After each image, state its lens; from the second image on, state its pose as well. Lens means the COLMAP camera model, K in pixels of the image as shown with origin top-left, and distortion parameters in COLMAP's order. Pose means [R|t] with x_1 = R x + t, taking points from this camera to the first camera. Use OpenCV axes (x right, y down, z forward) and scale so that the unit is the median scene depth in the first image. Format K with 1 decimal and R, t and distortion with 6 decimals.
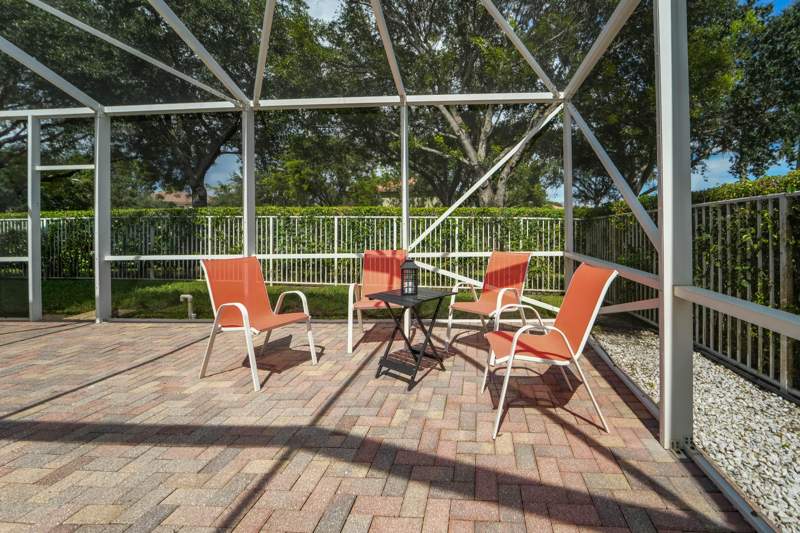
lens RADIAL K [[326.3, 0, 450.1], [0, 326.3, 231.0], [0, 0, 1]] dist [0.001230, 0.000284]
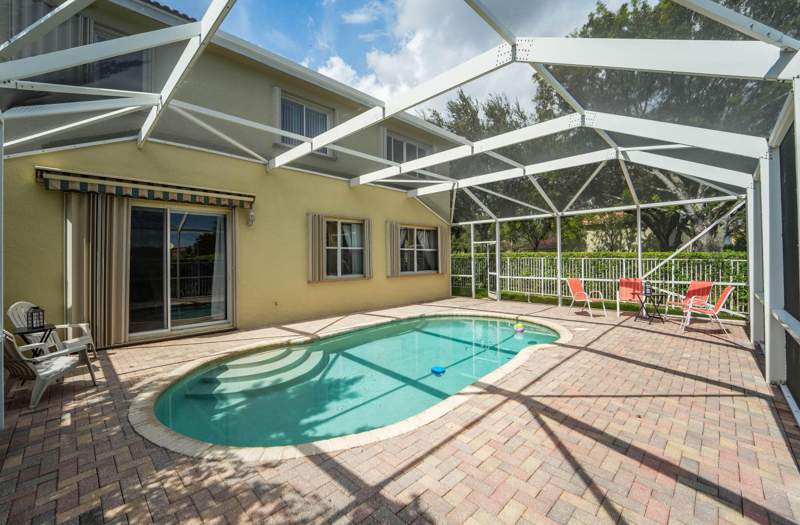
lens RADIAL K [[326.2, 0, 402.0], [0, 326.2, 253.7], [0, 0, 1]] dist [-0.001567, 0.000014]
pose [[0.745147, -0.006566, -0.666868, 0.113973], [0.004765, 0.999978, -0.004522, -0.094961], [0.666883, 0.000192, 0.745163, -1.485464]]
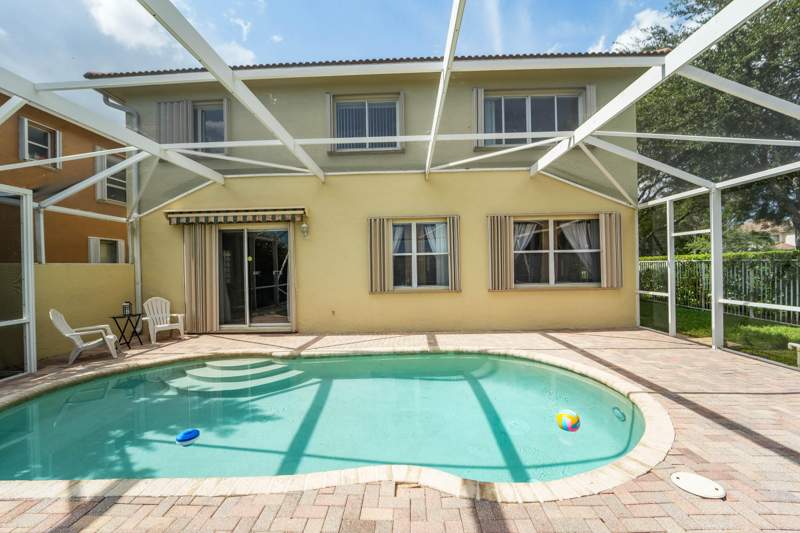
lens RADIAL K [[322.8, 0, 400.0], [0, 322.8, 266.5], [0, 0, 1]] dist [-0.014168, 0.000643]
pose [[0.015684, 0.006943, -0.999853, 0.186128], [0.022838, 0.999713, 0.007300, -0.089236], [0.999616, -0.022949, 0.015521, -0.279757]]
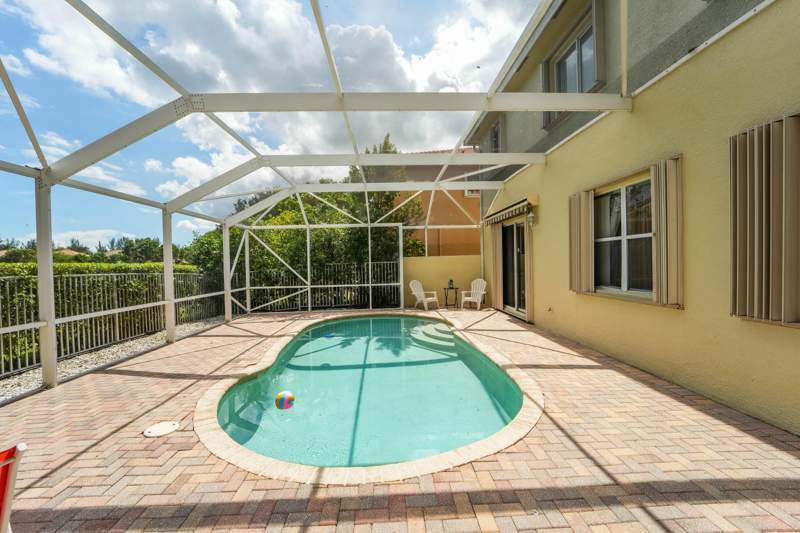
lens RADIAL K [[322.8, 0, 400.0], [0, 322.8, 266.5], [0, 0, 1]] dist [-0.014168, 0.000643]
pose [[-0.995714, 0.031249, -0.087050, -0.726596], [0.030666, 0.999497, 0.008026, -0.076020], [0.087257, 0.005322, -0.996172, 0.867027]]
